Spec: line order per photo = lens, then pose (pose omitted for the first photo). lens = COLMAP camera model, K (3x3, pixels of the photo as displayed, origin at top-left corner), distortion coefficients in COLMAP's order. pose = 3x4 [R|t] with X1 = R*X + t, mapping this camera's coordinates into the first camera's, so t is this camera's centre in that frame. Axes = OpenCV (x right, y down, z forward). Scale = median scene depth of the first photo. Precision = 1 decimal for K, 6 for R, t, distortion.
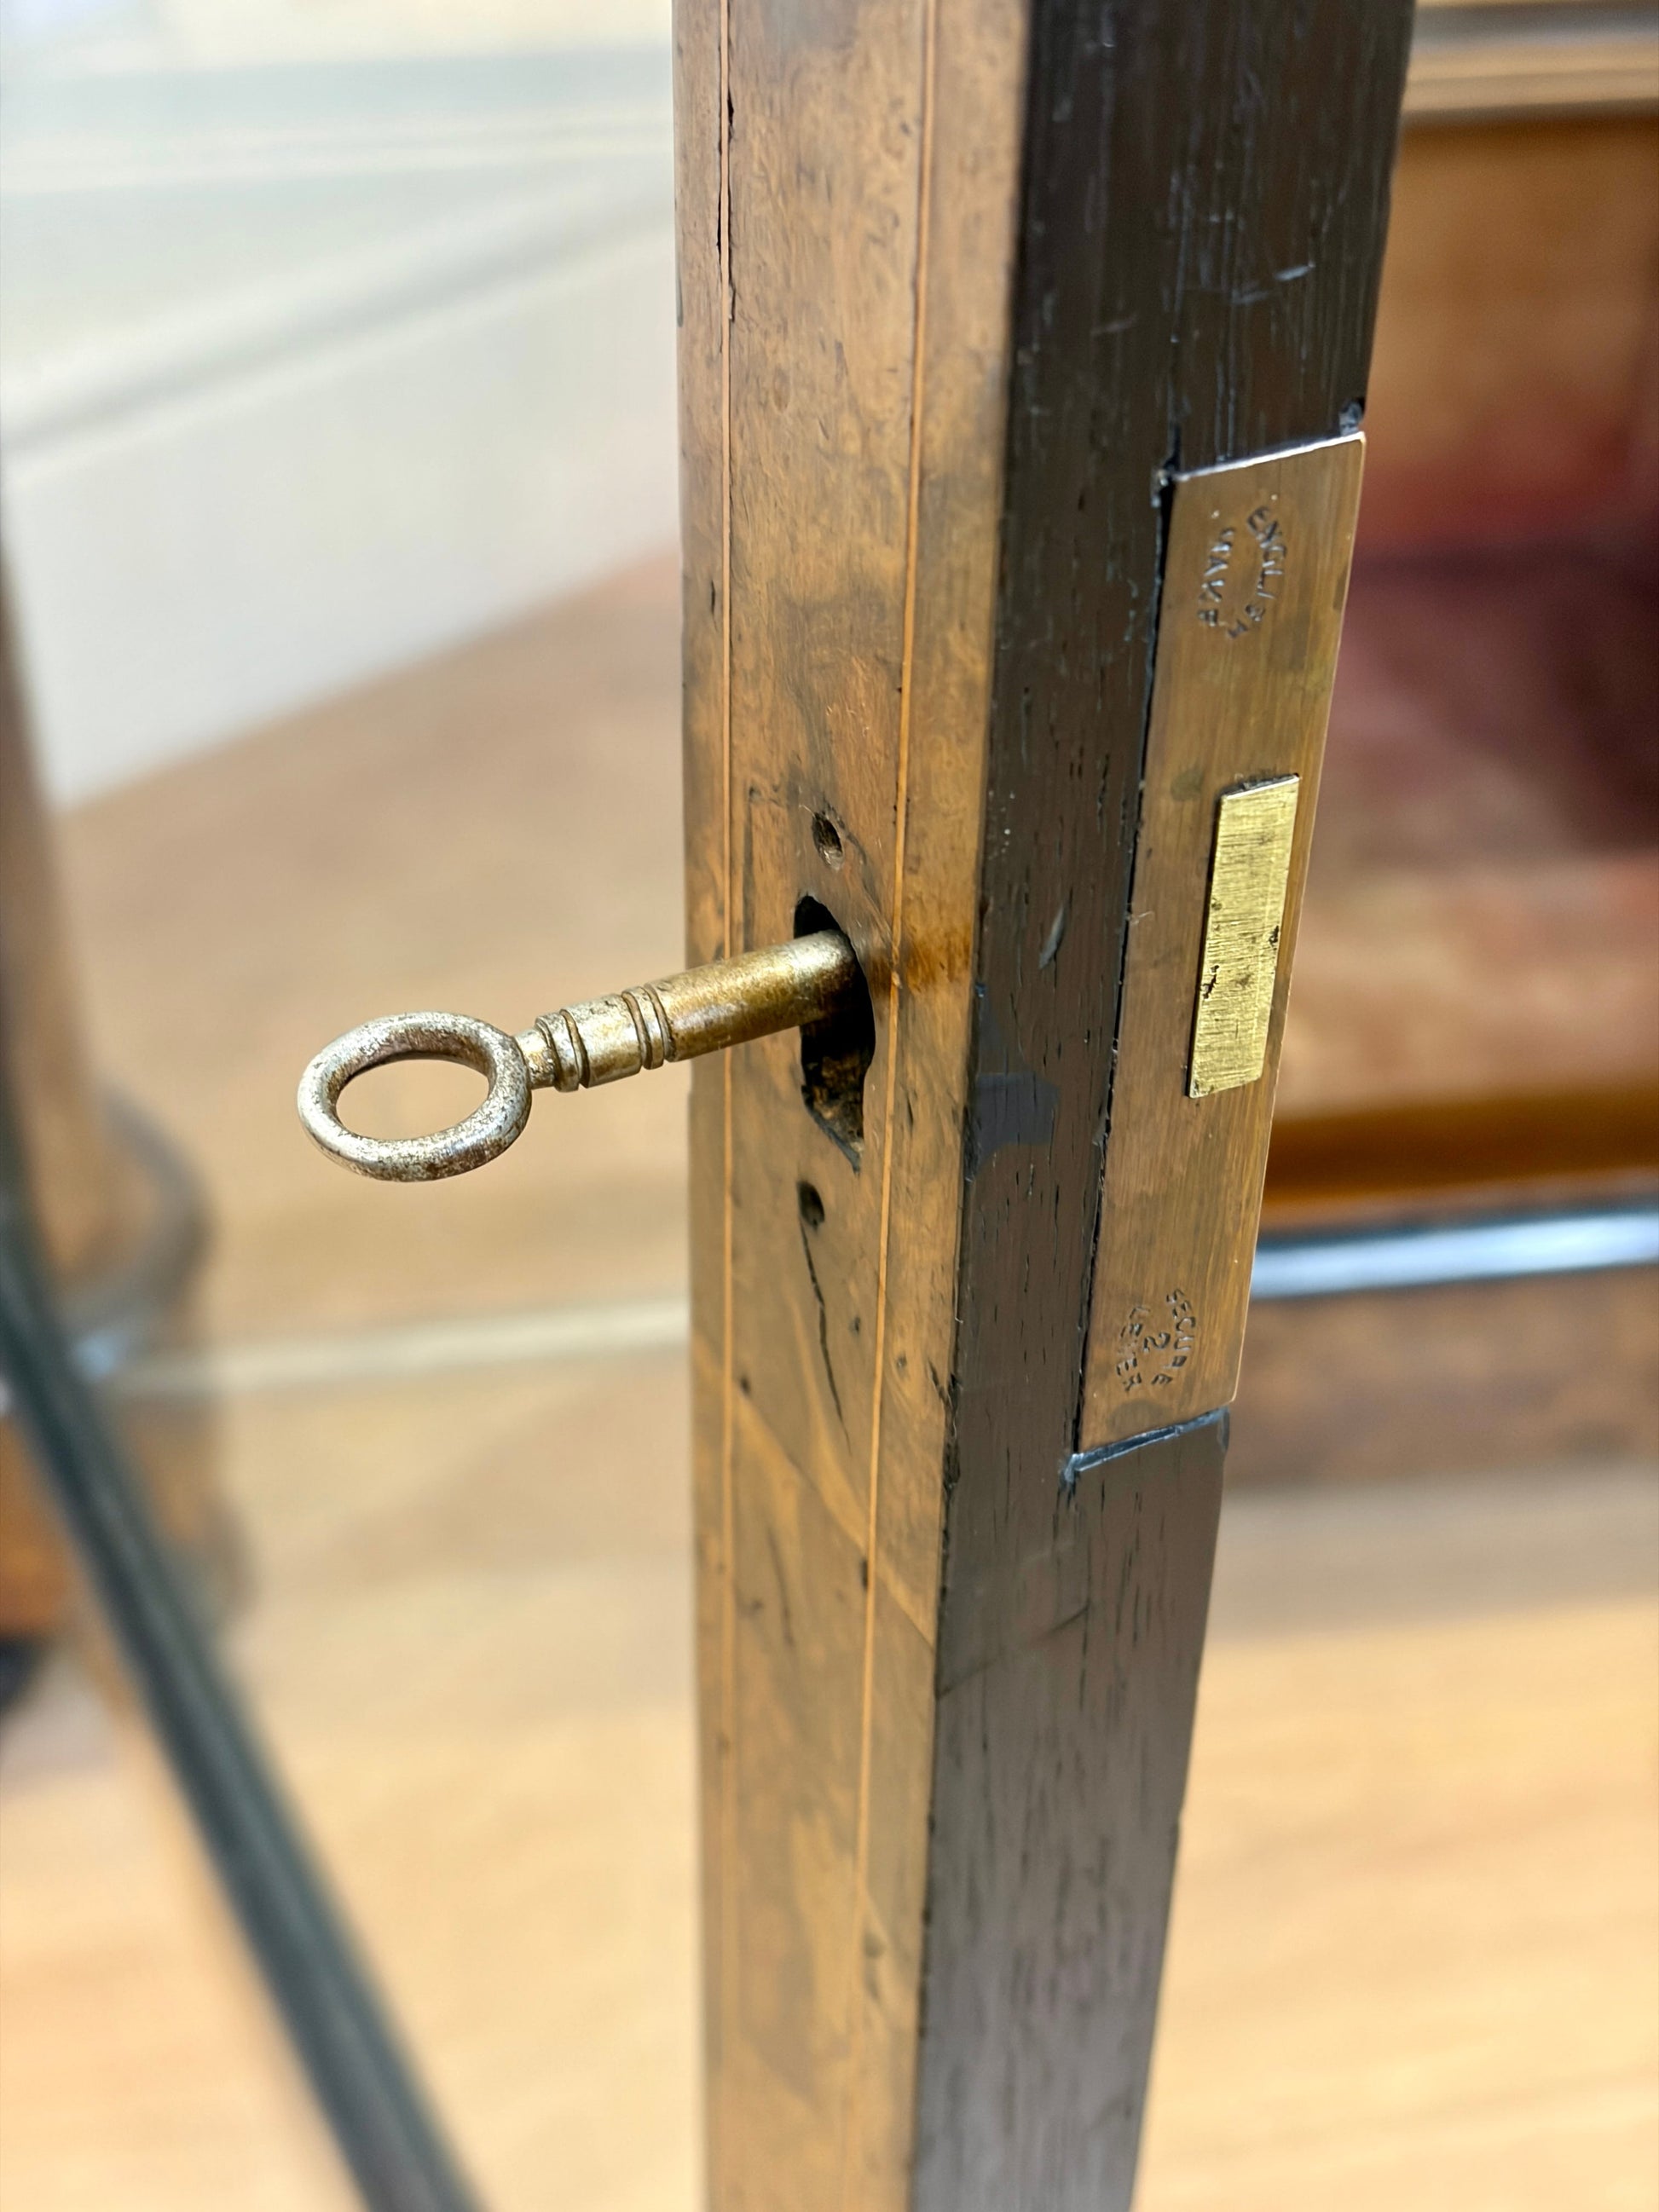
lens RADIAL K [[4173.2, 0, 762.6], [0, 4173.2, 1103.6], [0, 0, 1]] dist [0.300963, -2.238040]
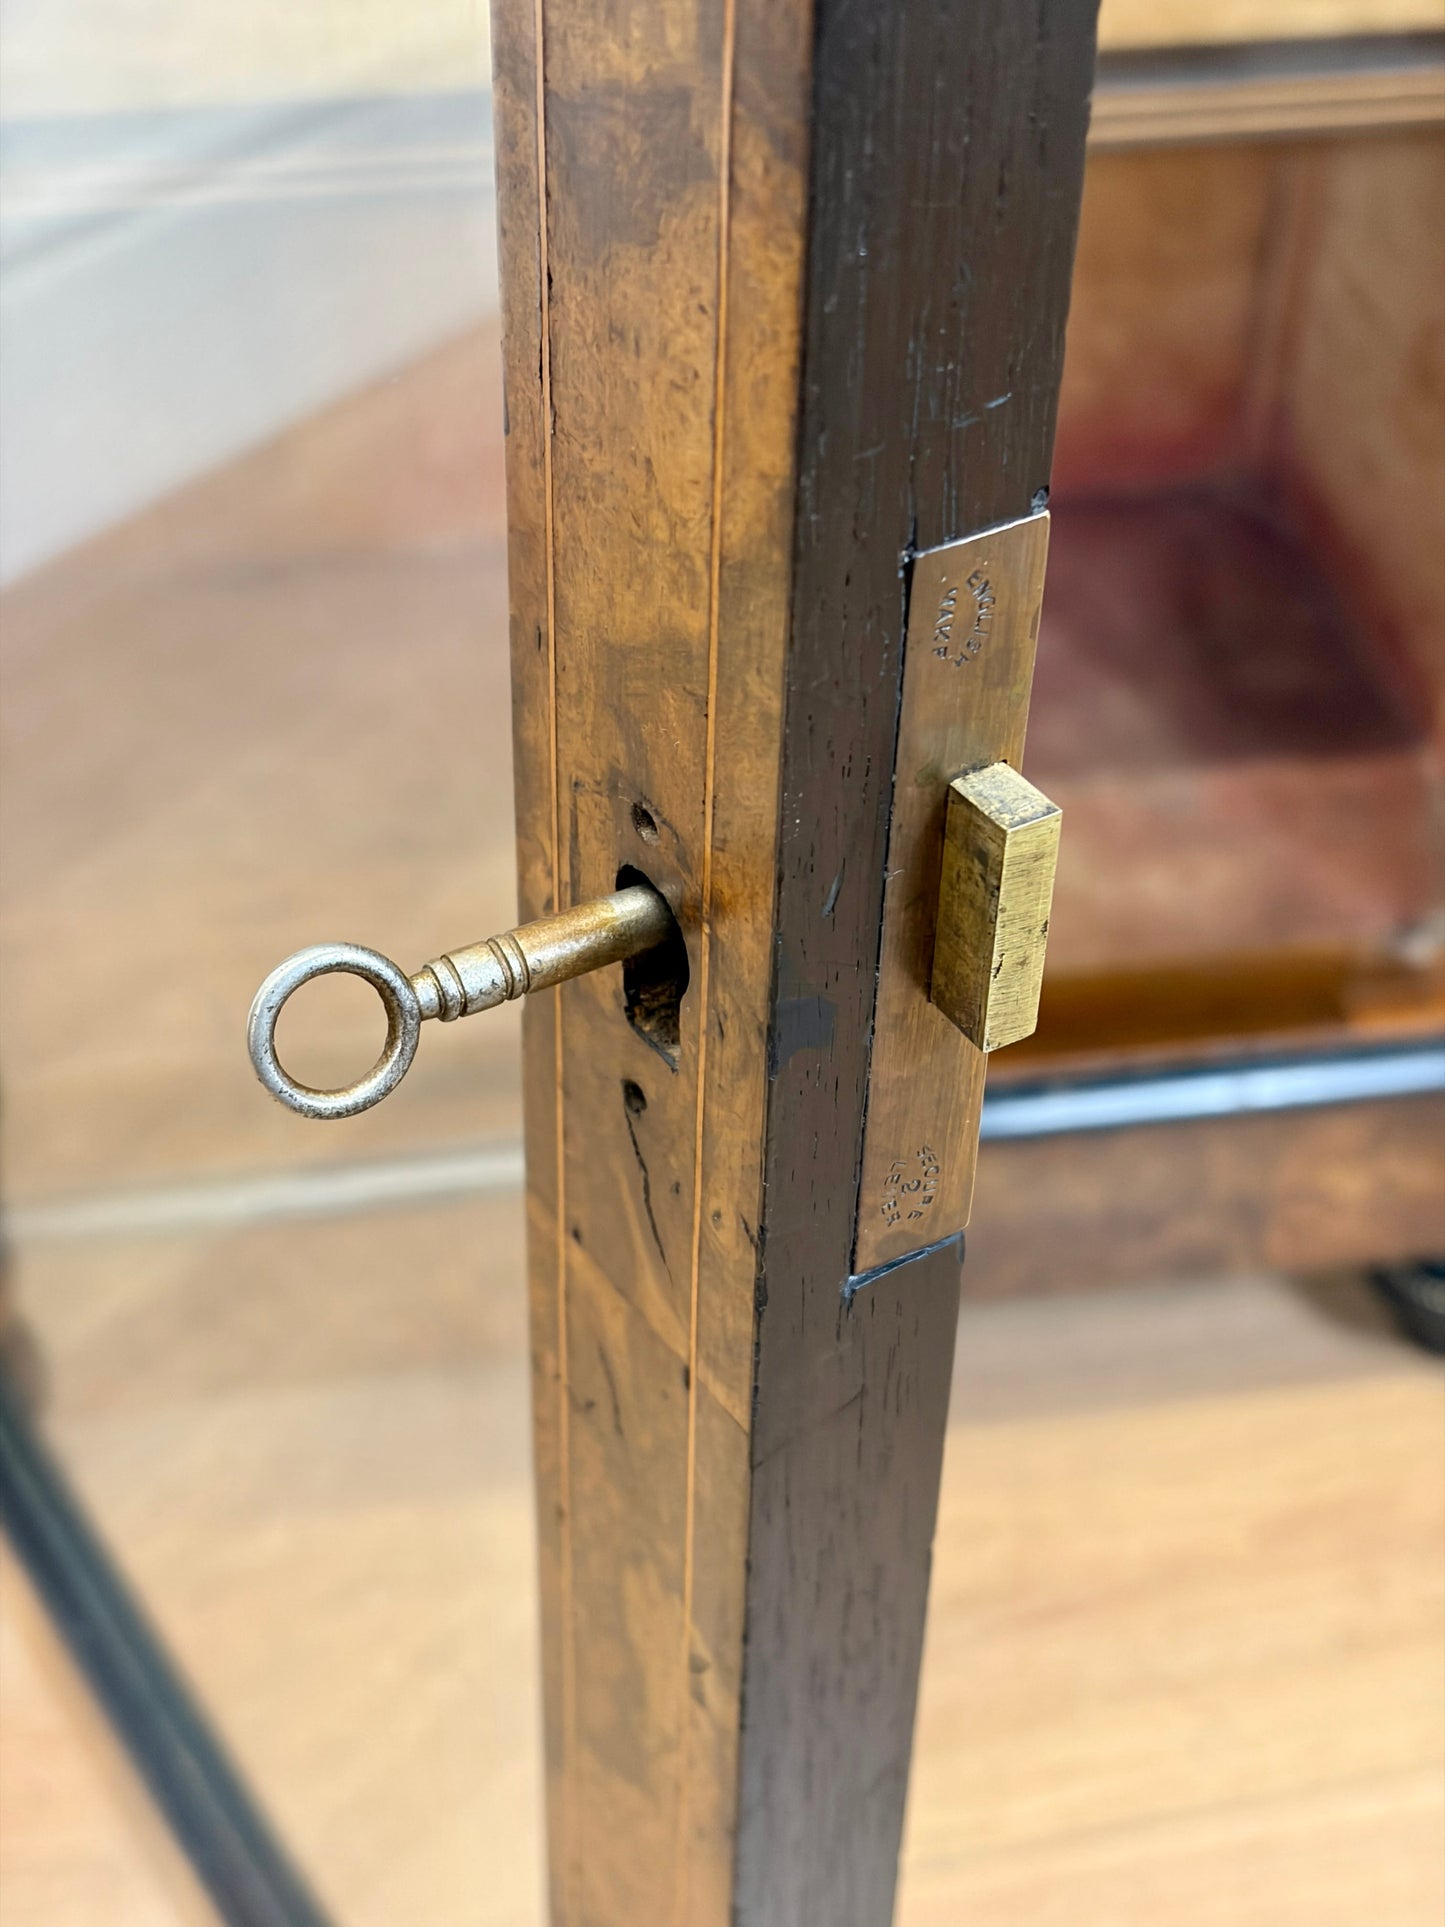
lens RADIAL K [[3768.9, 0, 708.8], [0, 3768.9, 967.5], [0, 0, 1]] dist [0.279797, -1.278158]
pose [[0.993571, -0.063981, 0.093394, -0.077324], [0.061803, 0.997749, 0.026033, -0.047947], [-0.094849, -0.020093, 0.995289, -0.169070]]
